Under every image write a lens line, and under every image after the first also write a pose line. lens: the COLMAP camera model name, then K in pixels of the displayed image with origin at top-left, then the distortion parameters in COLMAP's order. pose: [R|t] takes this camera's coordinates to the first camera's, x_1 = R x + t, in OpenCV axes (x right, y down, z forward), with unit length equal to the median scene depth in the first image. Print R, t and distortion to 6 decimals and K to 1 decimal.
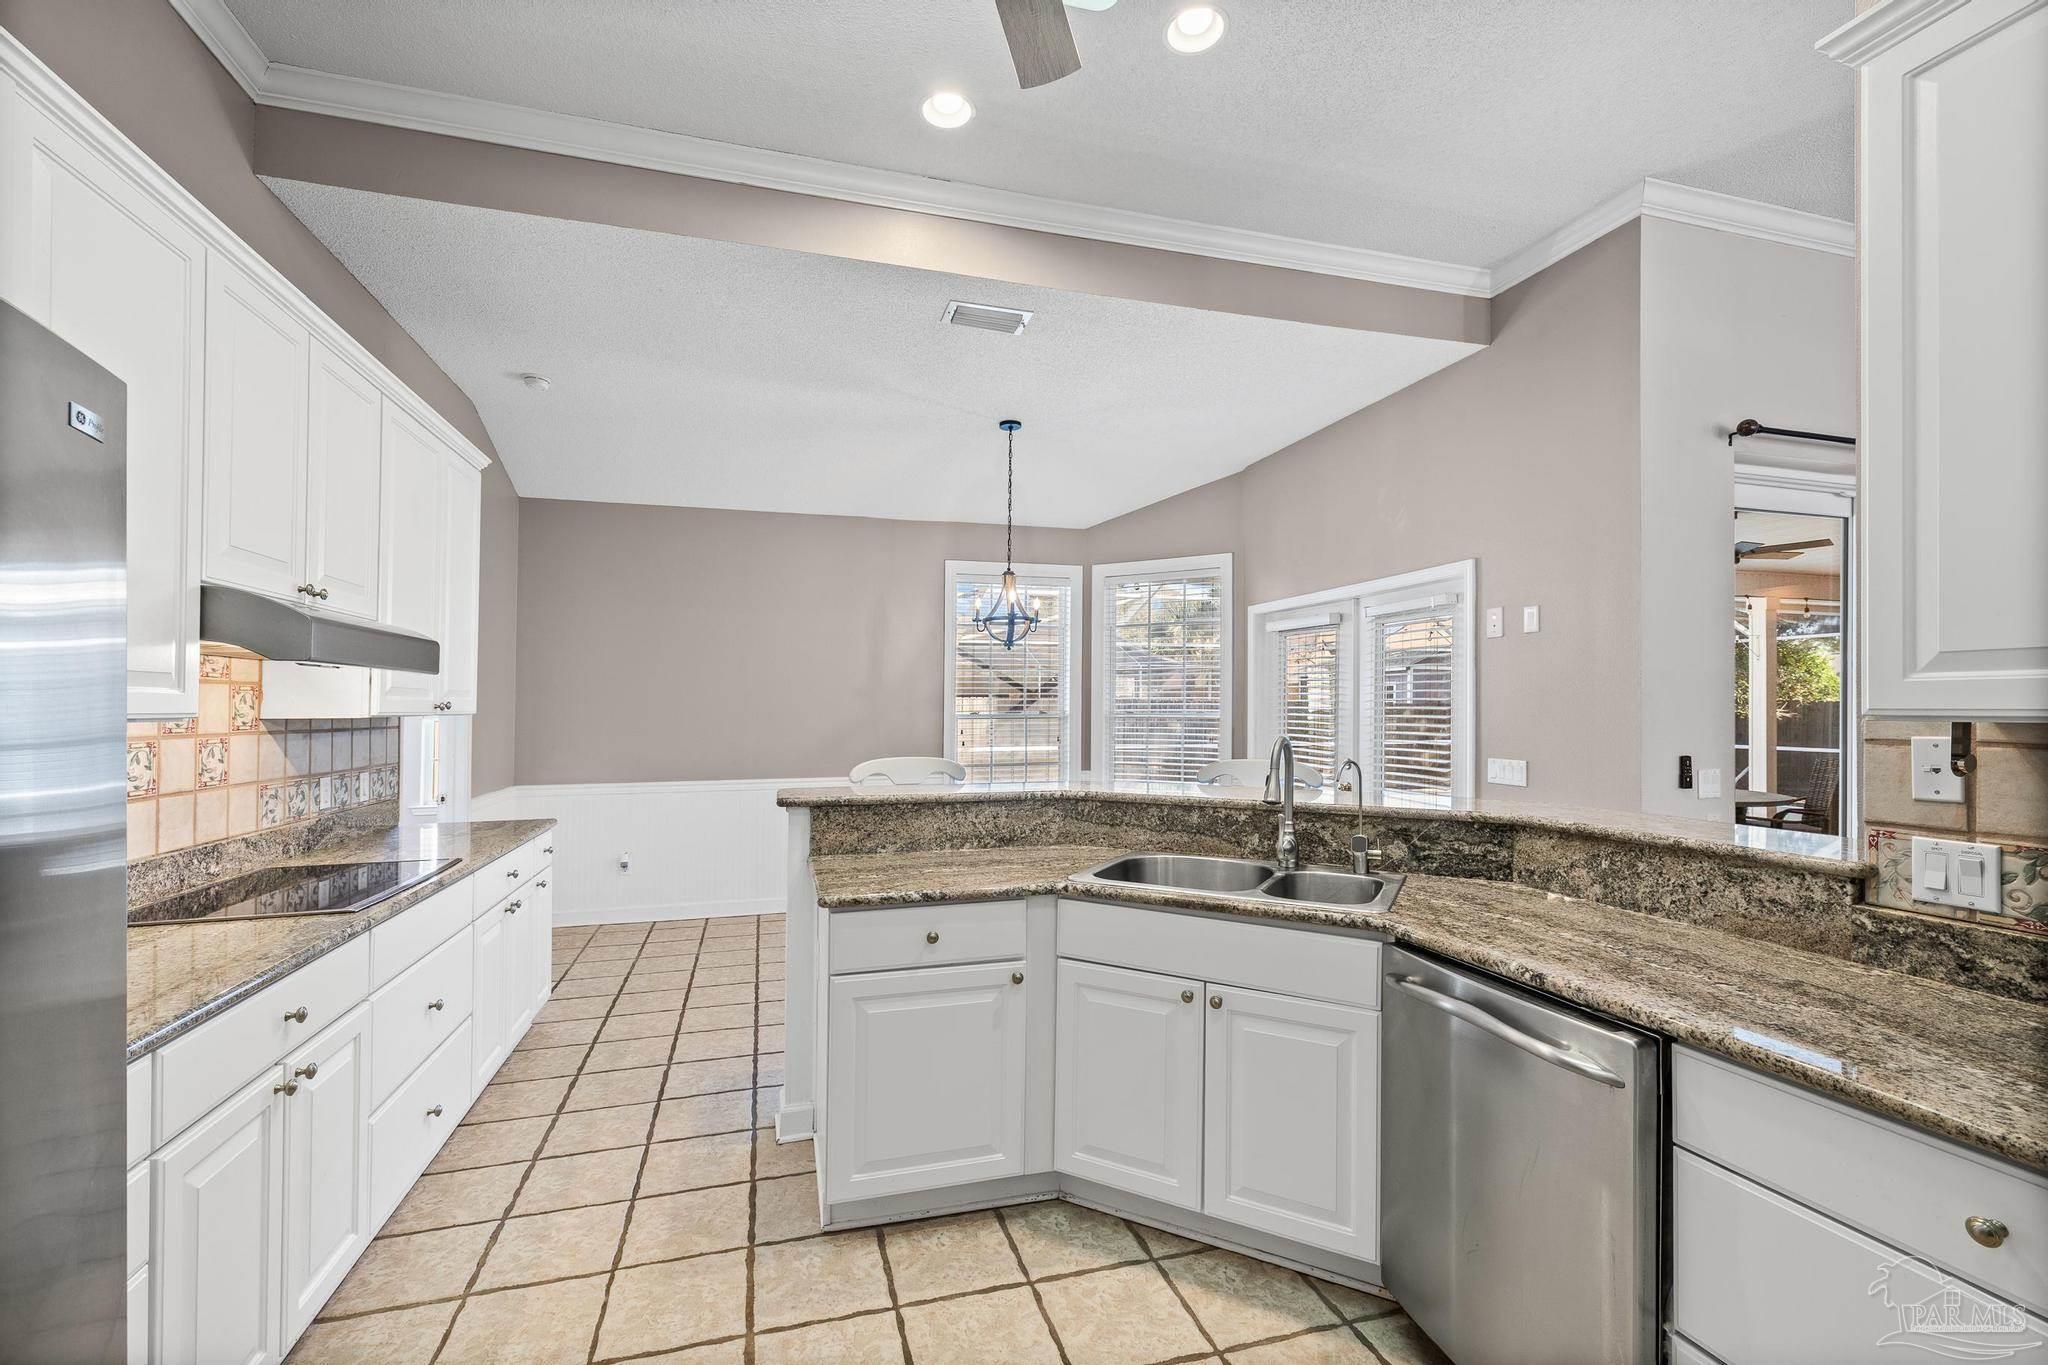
lens RADIAL K [[866.2, 0, 1012.3], [0, 866.2, 690.1], [0, 0, 1]] dist [-0.001092, 0.001157]
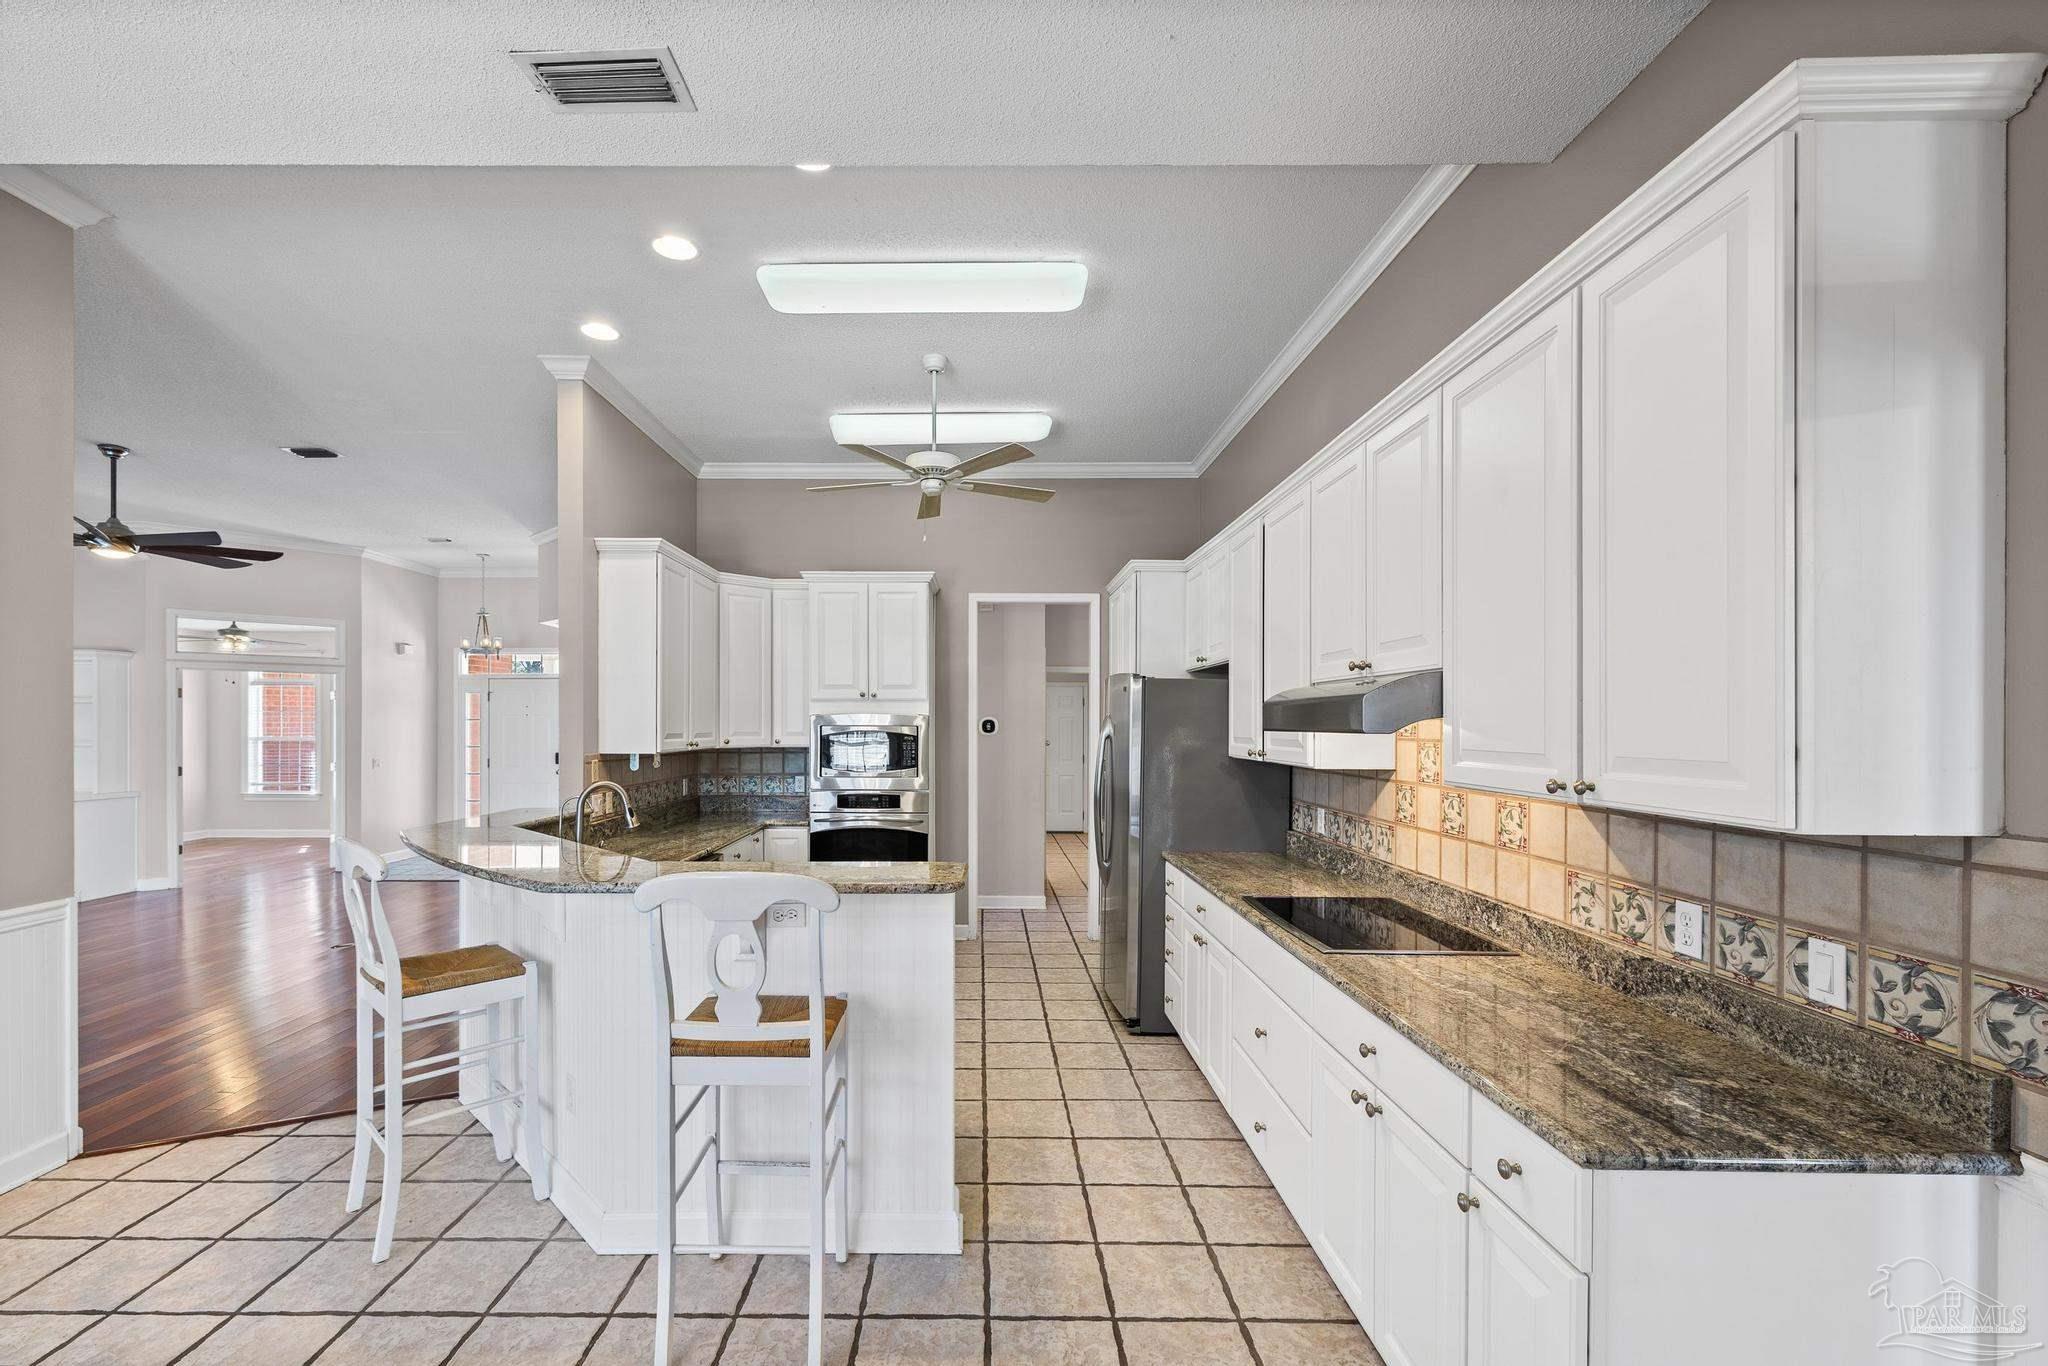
lens RADIAL K [[866.2, 0, 977.1], [0, 866.2, 726.8], [0, 0, 1]] dist [-0.001092, 0.001157]
pose [[-0.960123, -0.000816, 0.279578, -0.557139], [-0.005508, 0.999857, -0.015998, -0.008677], [-0.279525, -0.016900, -0.959990, 1.934227]]
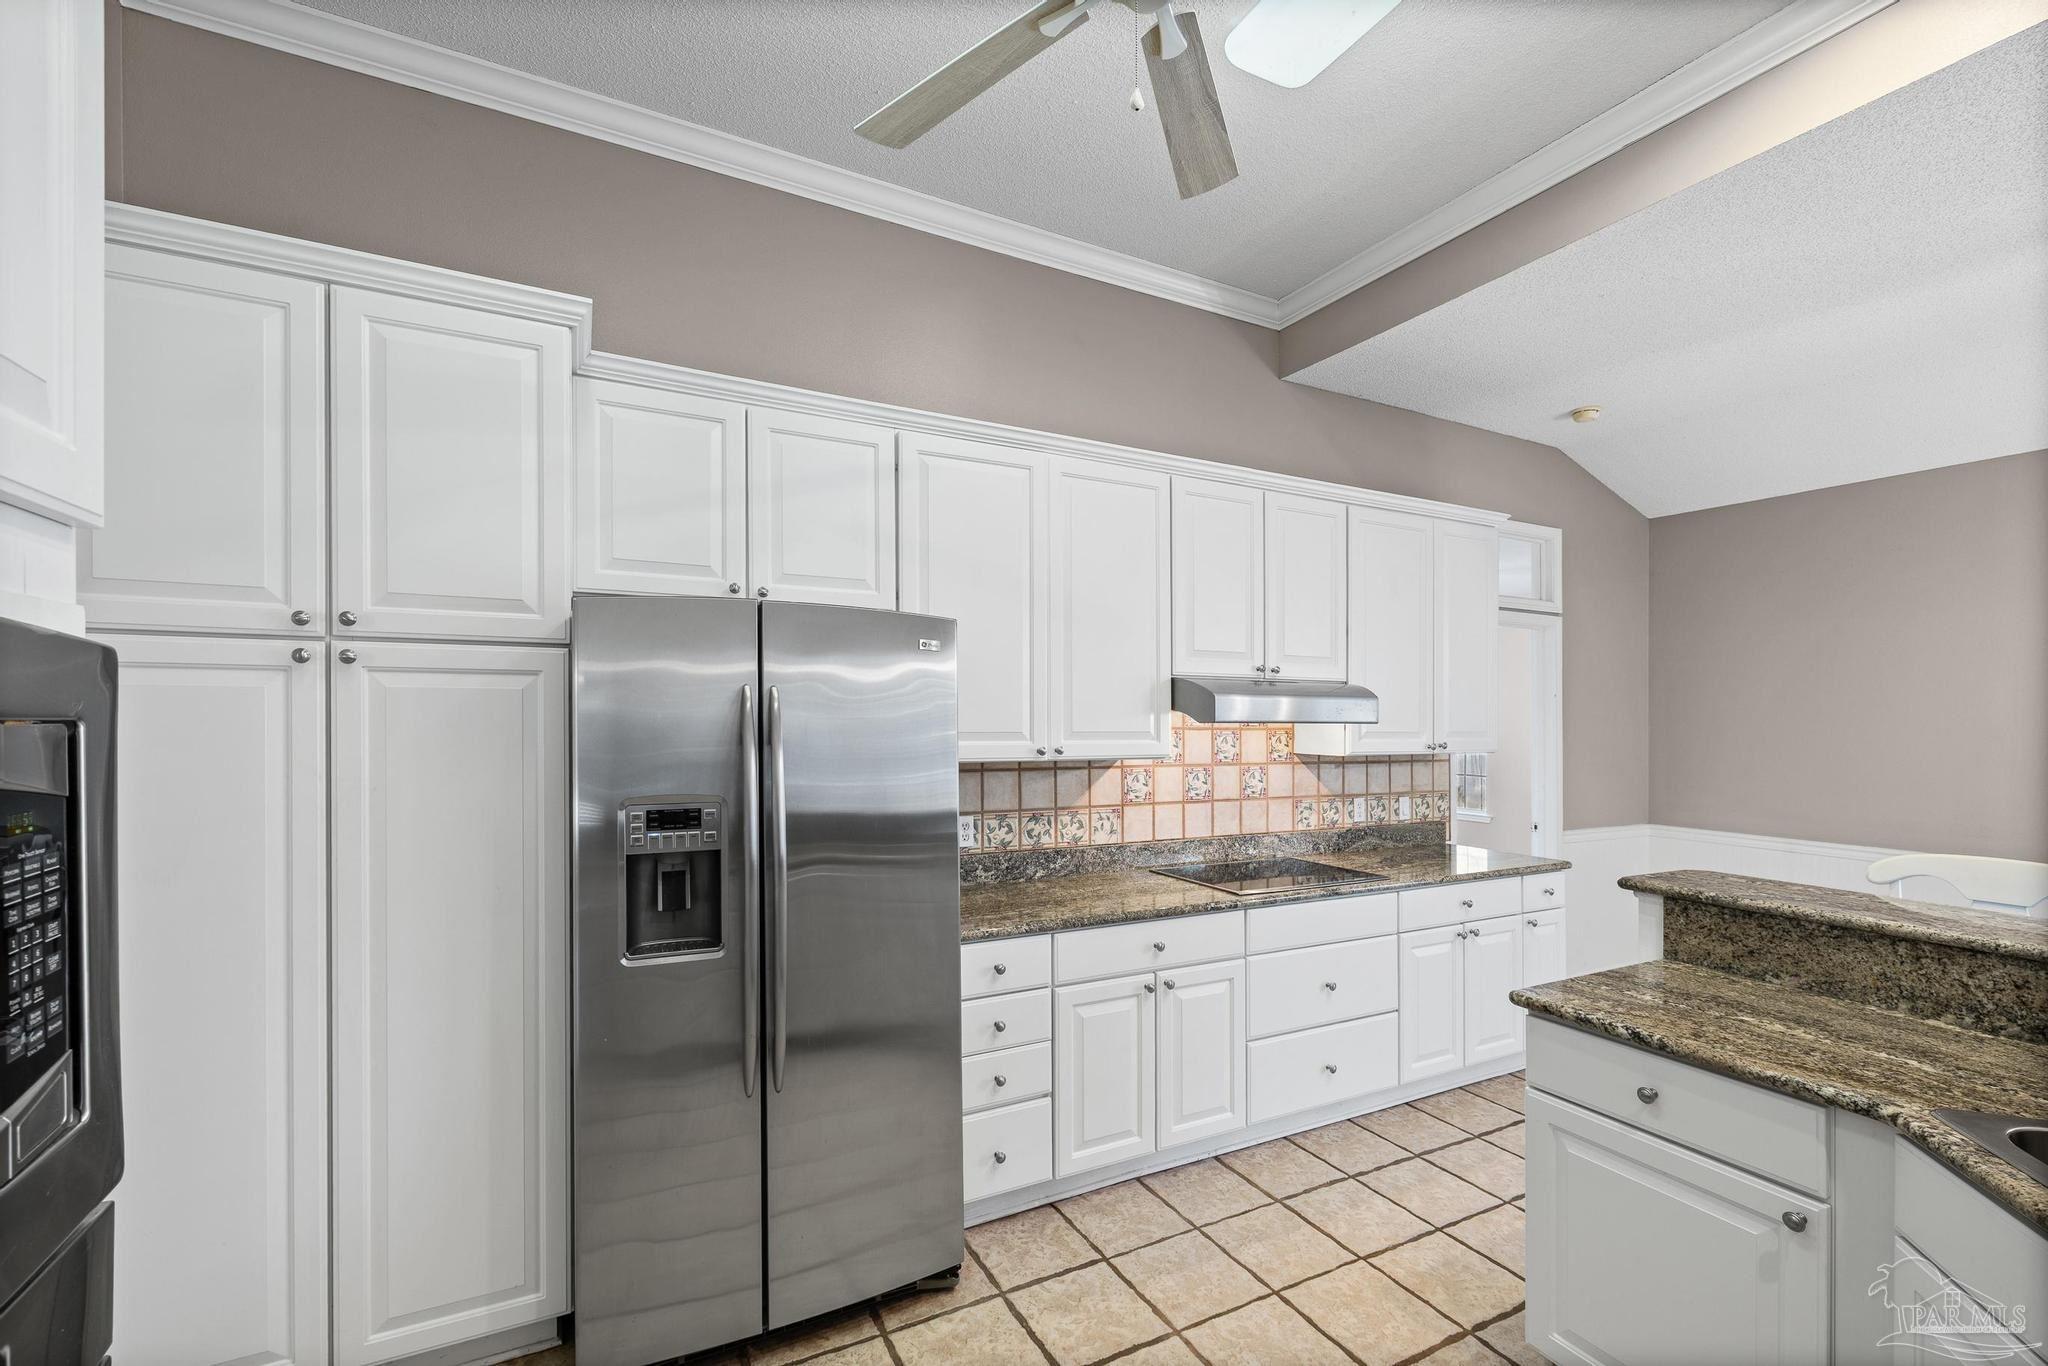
lens RADIAL K [[866.2, 0, 1011.5], [0, 866.2, 707.3], [0, 0, 1]] dist [-0.001092, 0.001157]
pose [[0.191200, -0.002571, -0.981548, 0.447664], [0.008779, 0.999961, -0.000909, -0.045338], [0.981512, -0.008443, 0.191215, 0.263535]]
